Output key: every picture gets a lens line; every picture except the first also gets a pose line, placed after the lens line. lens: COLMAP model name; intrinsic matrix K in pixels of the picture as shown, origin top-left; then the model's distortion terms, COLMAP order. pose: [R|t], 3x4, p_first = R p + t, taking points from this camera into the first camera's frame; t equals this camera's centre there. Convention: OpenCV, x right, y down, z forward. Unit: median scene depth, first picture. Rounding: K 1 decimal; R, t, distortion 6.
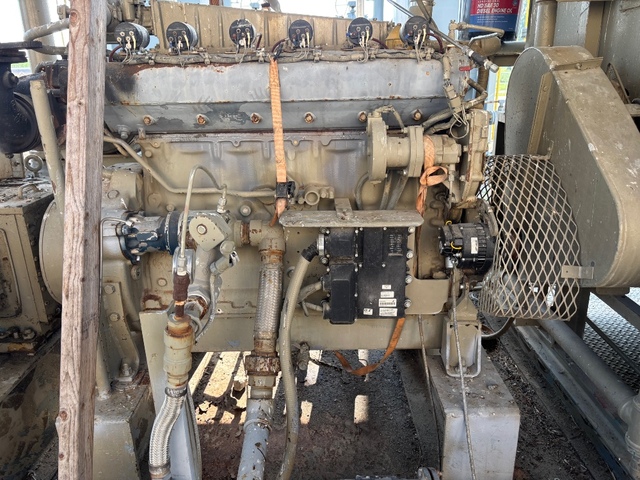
lens RADIAL K [[475.5, 0, 320.0], [0, 475.5, 240.0], [0, 0, 1]] dist [0.086594, -0.001156]
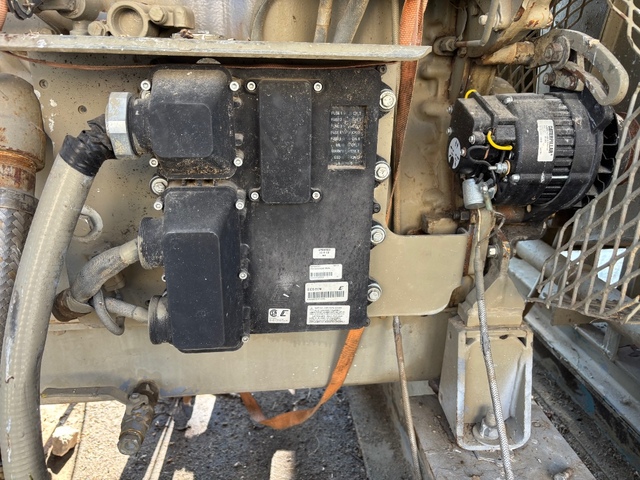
lens RADIAL K [[475.5, 0, 320.0], [0, 475.5, 240.0], [0, 0, 1]] dist [0.086594, -0.001156]
pose [[0.992274, -0.012885, 0.123394, 0.086110], [0.009029, 0.999455, 0.031755, 0.073808], [-0.123735, -0.030395, 0.991850, 0.597044]]
